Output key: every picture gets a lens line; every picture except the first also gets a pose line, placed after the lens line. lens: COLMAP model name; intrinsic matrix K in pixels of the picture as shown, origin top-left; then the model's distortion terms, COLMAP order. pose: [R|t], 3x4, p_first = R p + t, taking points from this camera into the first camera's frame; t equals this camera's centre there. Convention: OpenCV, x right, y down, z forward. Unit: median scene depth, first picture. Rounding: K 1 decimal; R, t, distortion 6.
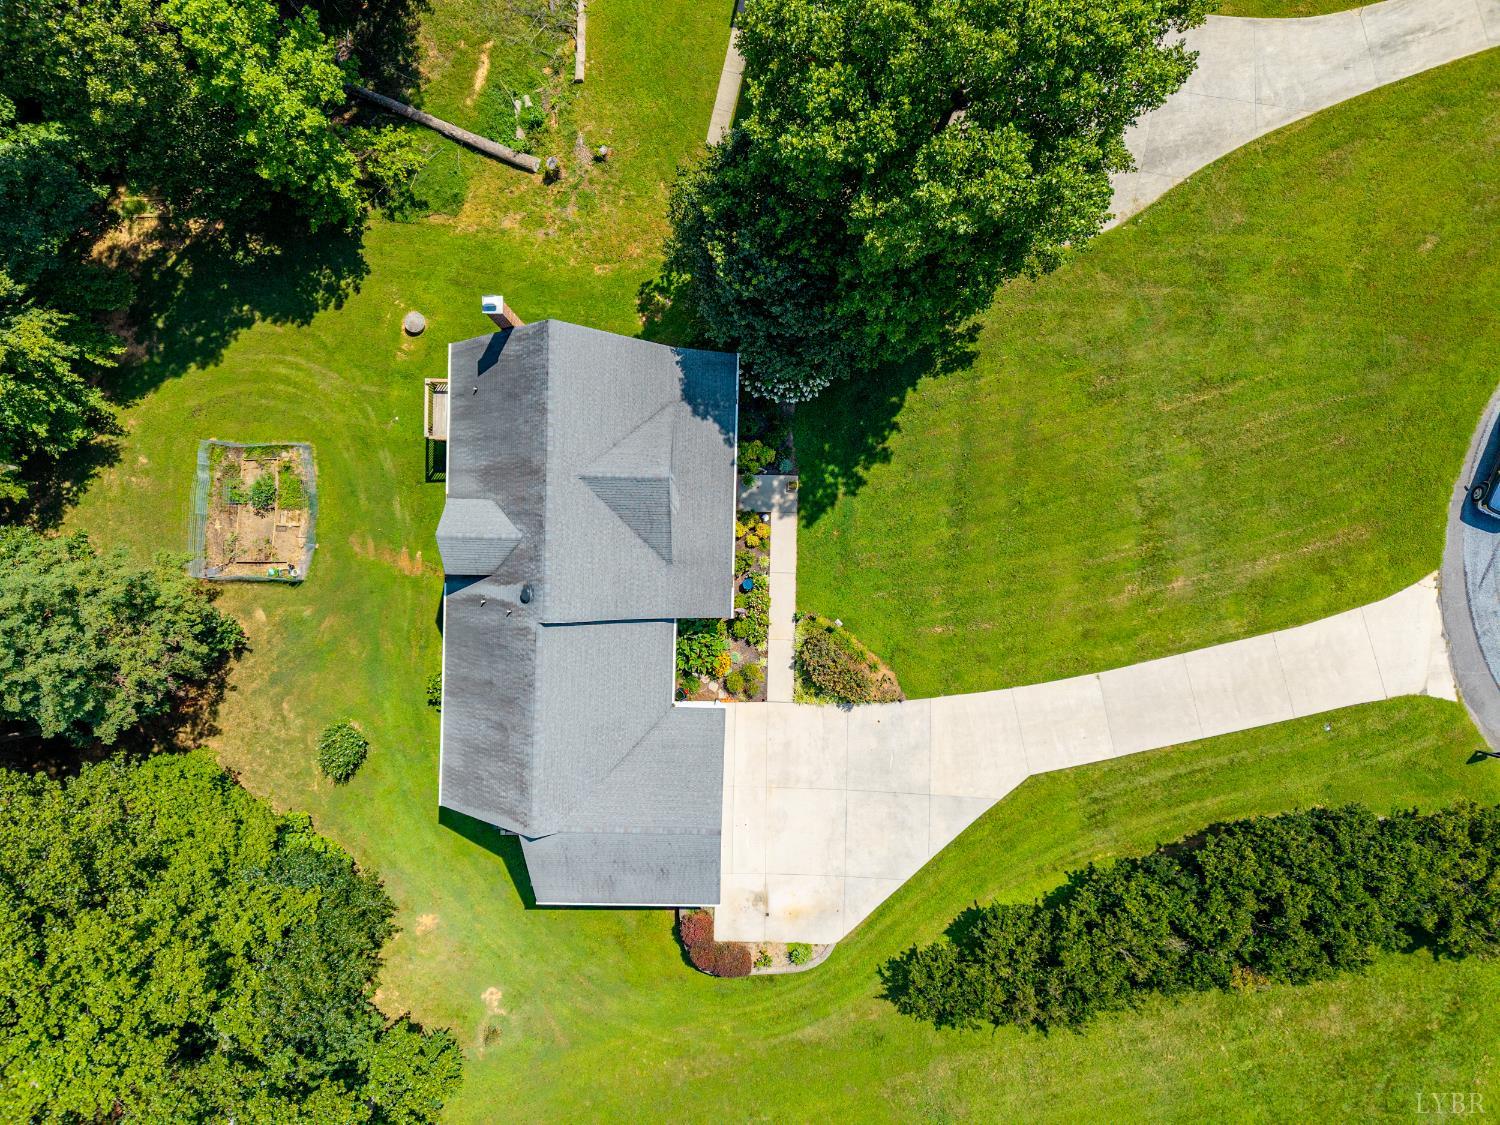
lens RADIAL K [[1008.8, 0, 748.7], [0, 1008.8, 552.4], [0, 0, 1]] dist [0.017663, -0.014309]
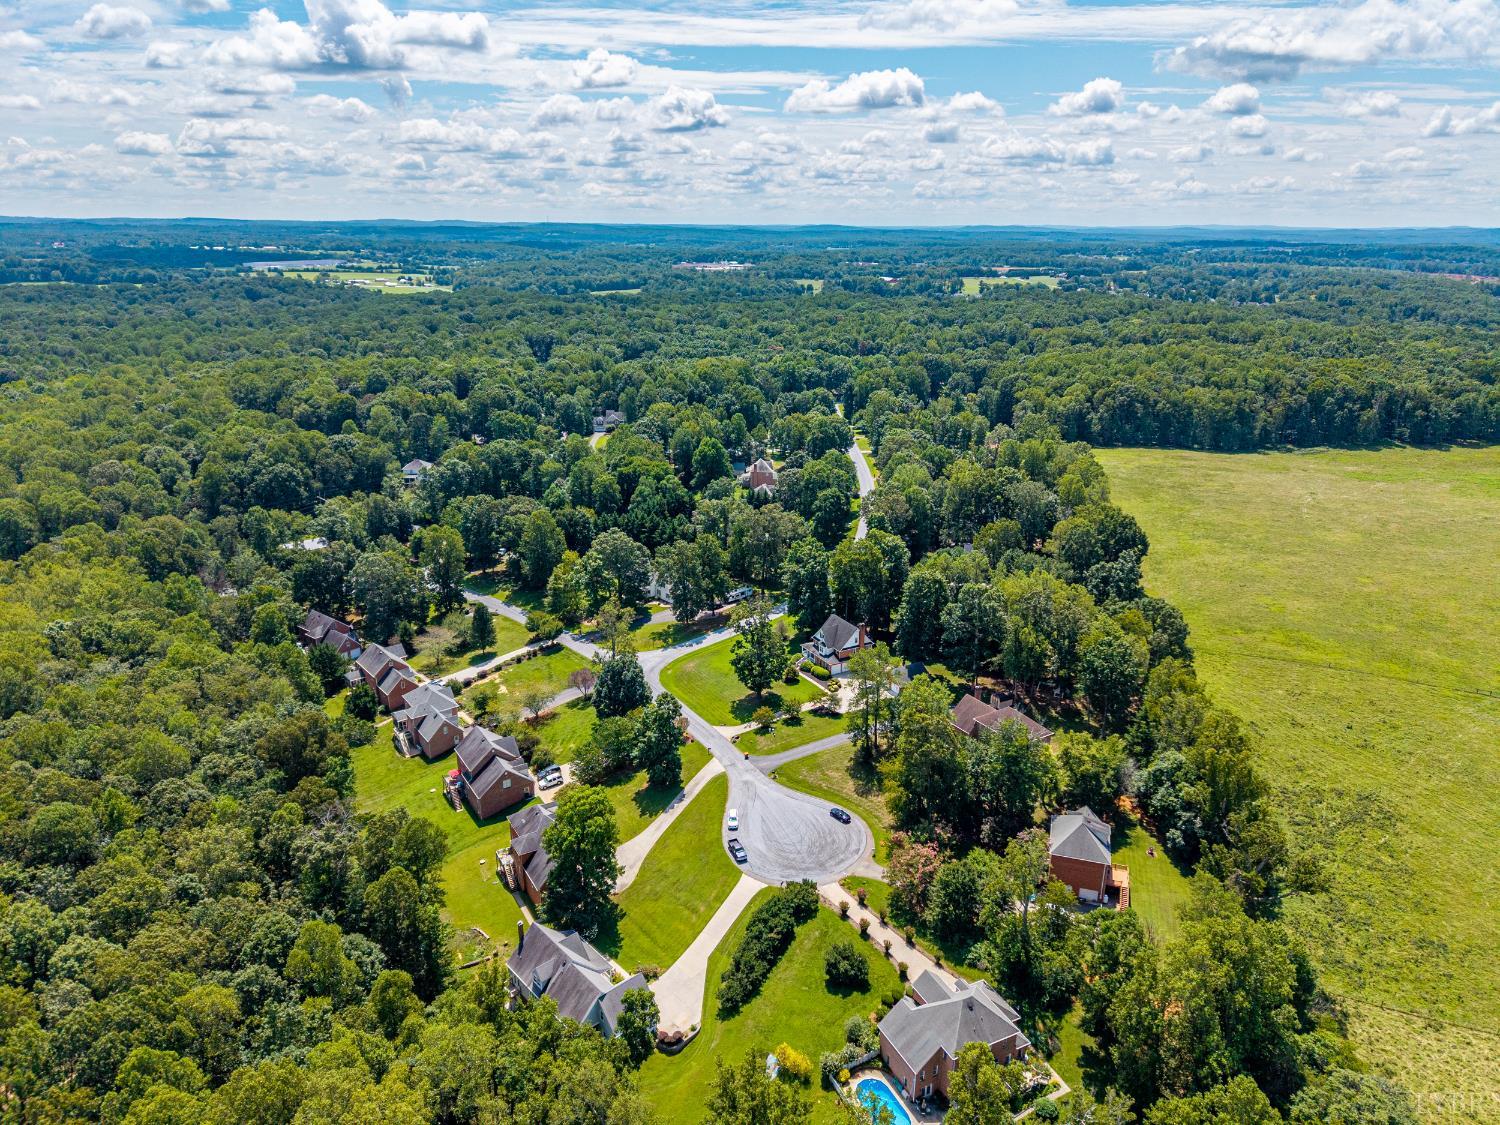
lens RADIAL K [[1008.8, 0, 748.7], [0, 1008.8, 552.4], [0, 0, 1]] dist [0.017663, -0.014309]
pose [[0.729287, -0.243391, 0.639454, -1.527606], [0.683989, 0.235673, -0.690375, 2.407411], [0.017329, 0.940861, 0.338350, -1.534302]]
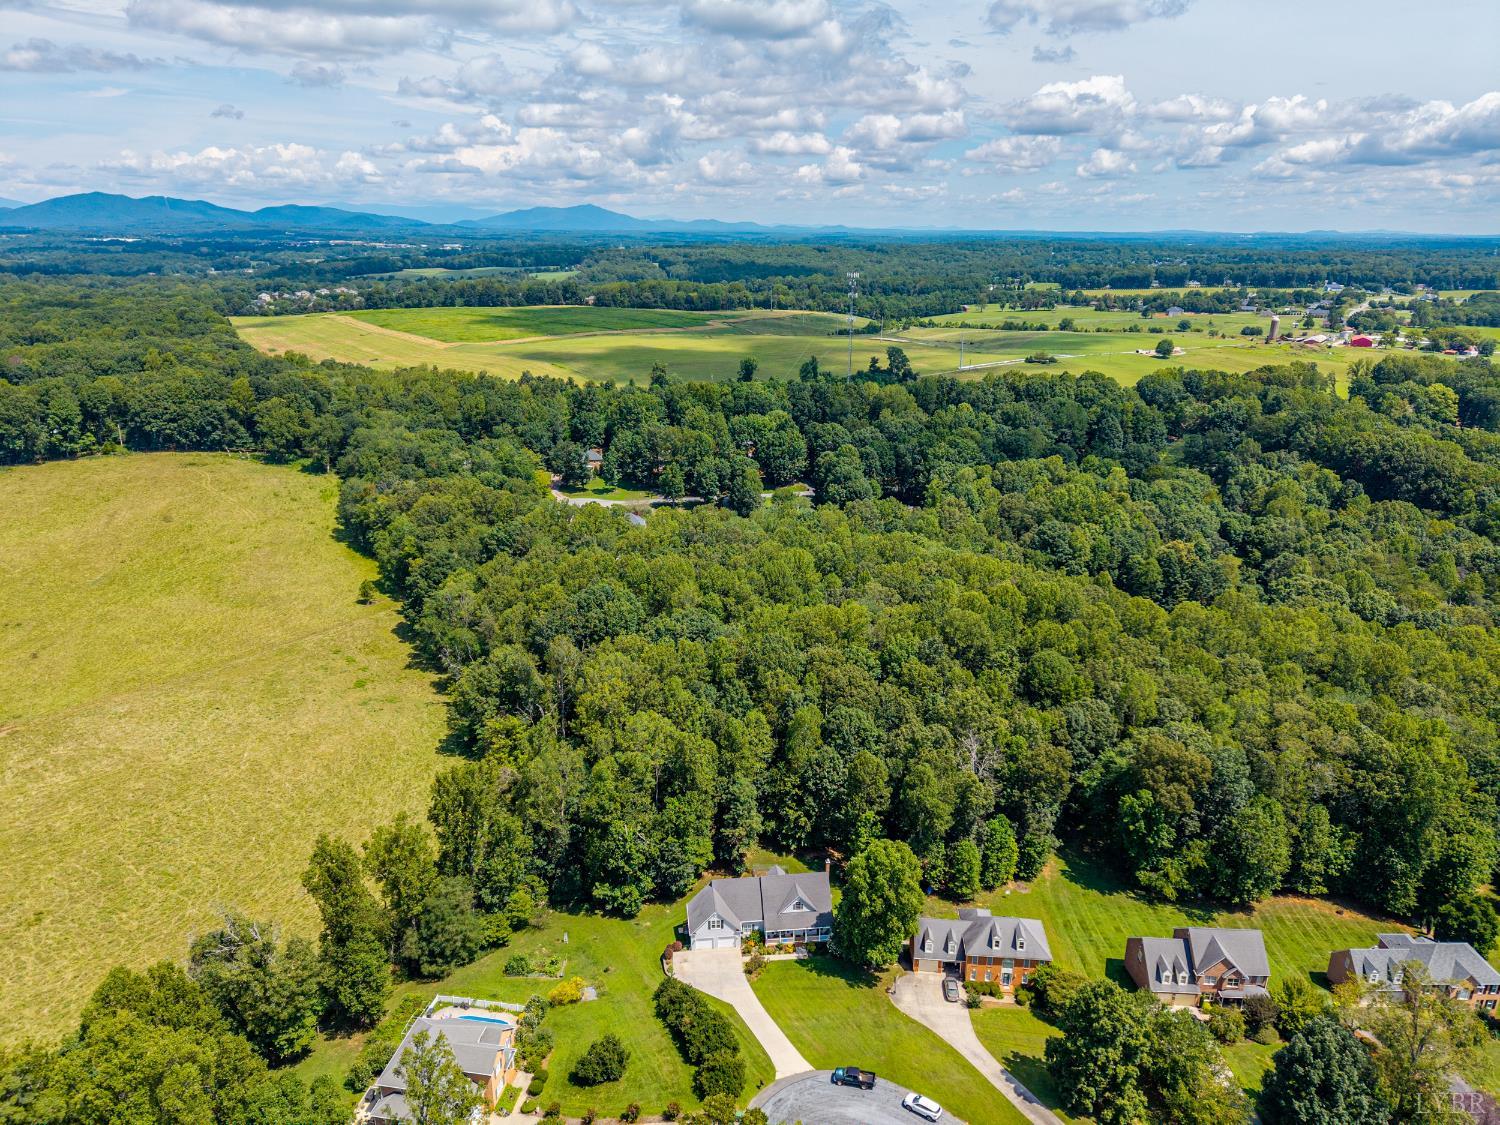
lens RADIAL K [[1008.8, 0, 748.7], [0, 1008.8, 552.4], [0, 0, 1]] dist [0.017663, -0.014309]
pose [[0.136534, 0.280249, -0.950168, 2.957046], [-0.990621, 0.033427, -0.132487, 0.544176], [-0.005368, 0.959345, 0.282184, -1.331944]]
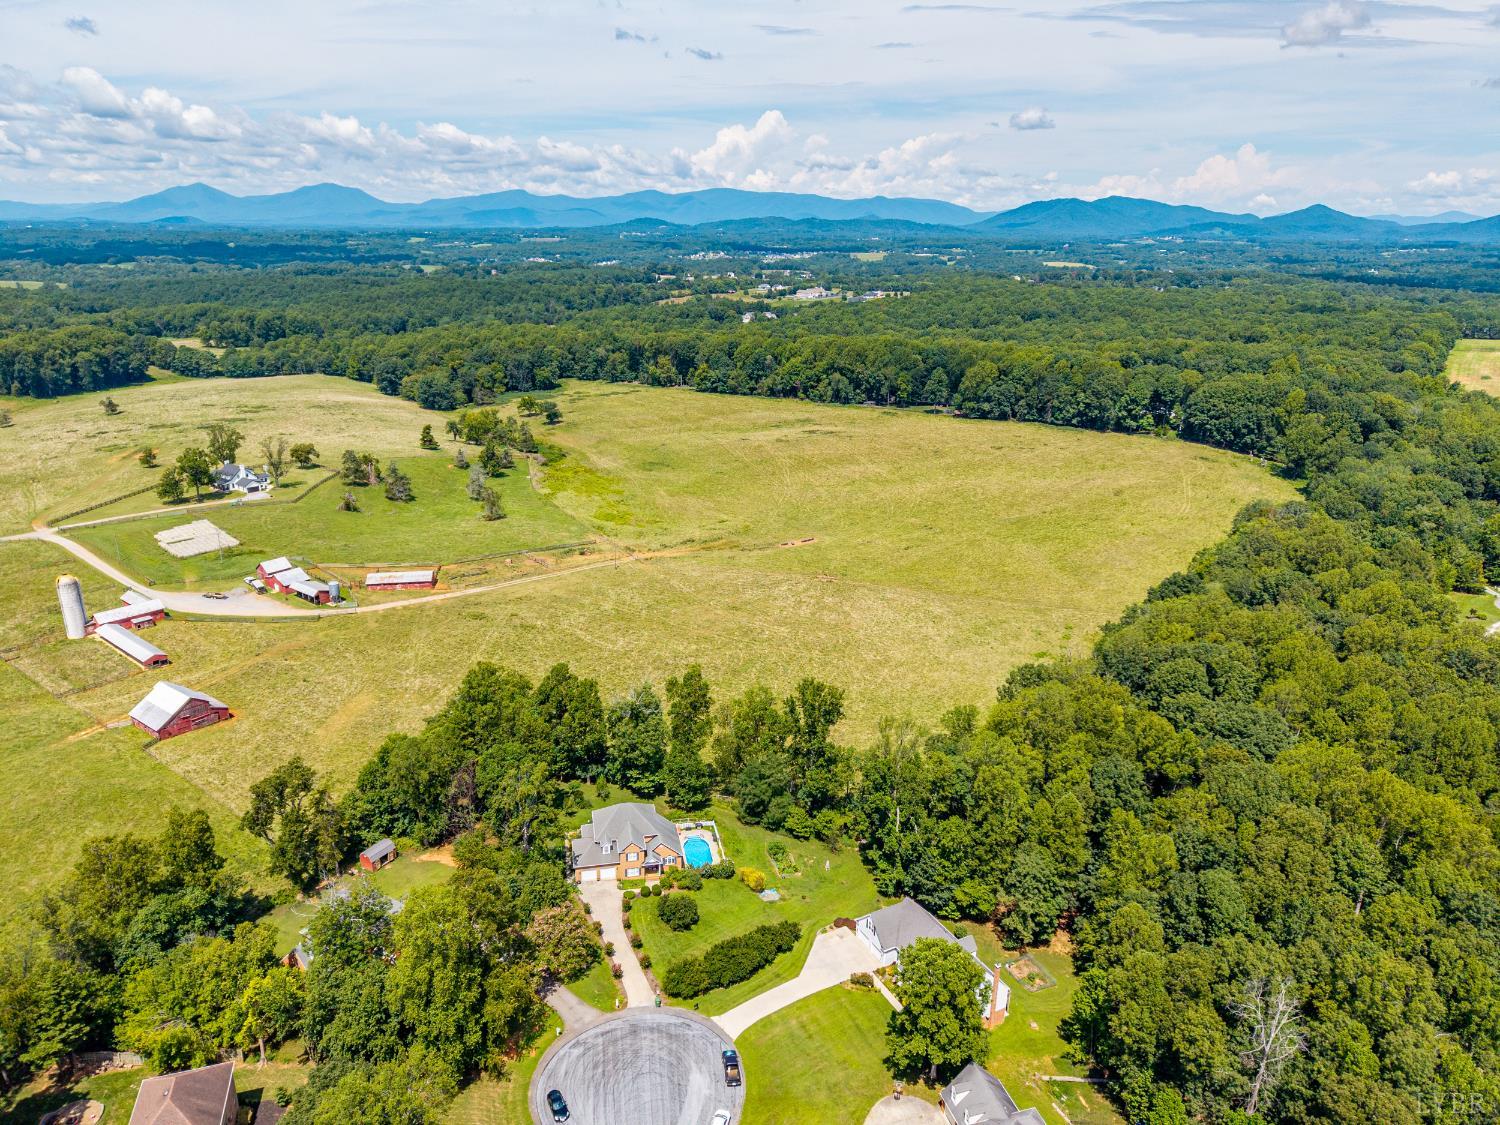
lens RADIAL K [[1008.8, 0, 748.7], [0, 1008.8, 552.4], [0, 0, 1]] dist [0.017663, -0.014309]
pose [[-0.874934, 0.111788, -0.471163, 1.844310], [-0.482729, -0.278236, 0.830396, -2.106348], [-0.038266, 0.953985, 0.297401, -1.363850]]
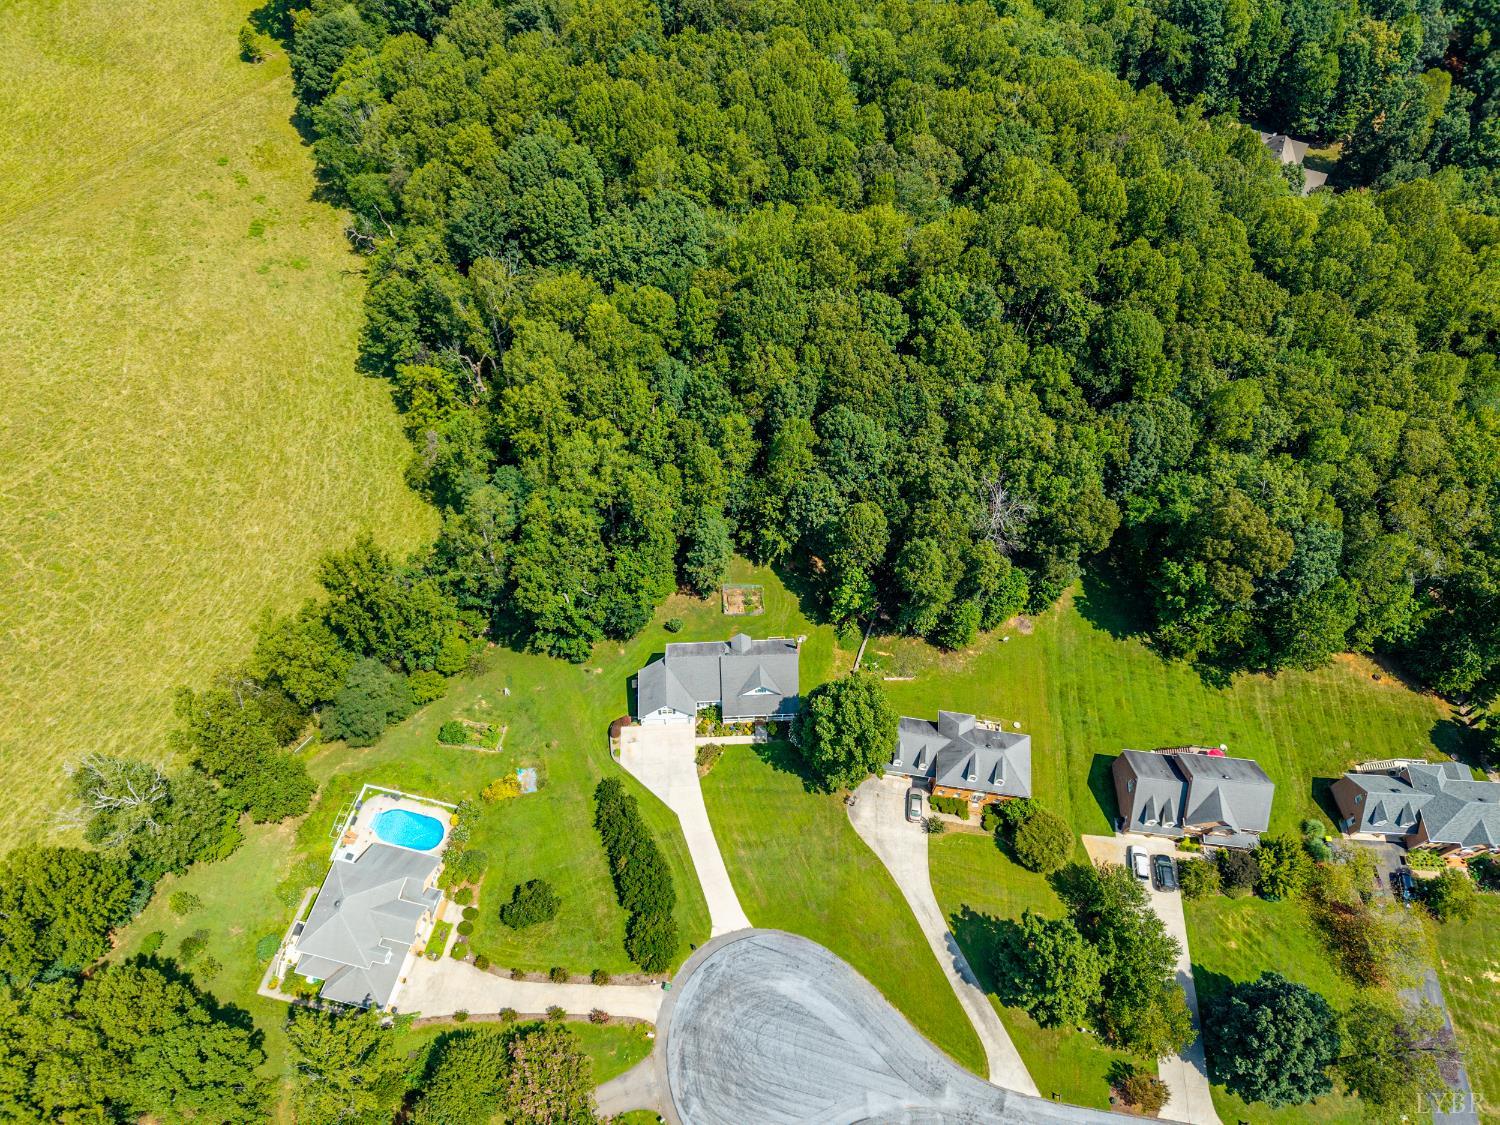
lens RADIAL K [[1008.8, 0, 748.7], [0, 1008.8, 552.4], [0, 0, 1]] dist [0.017663, -0.014309]
pose [[0.076269, 0.829288, -0.553593, 1.319344], [-0.996807, 0.050242, -0.062069, 0.150074], [-0.023659, 0.556559, 0.830471, -1.999306]]
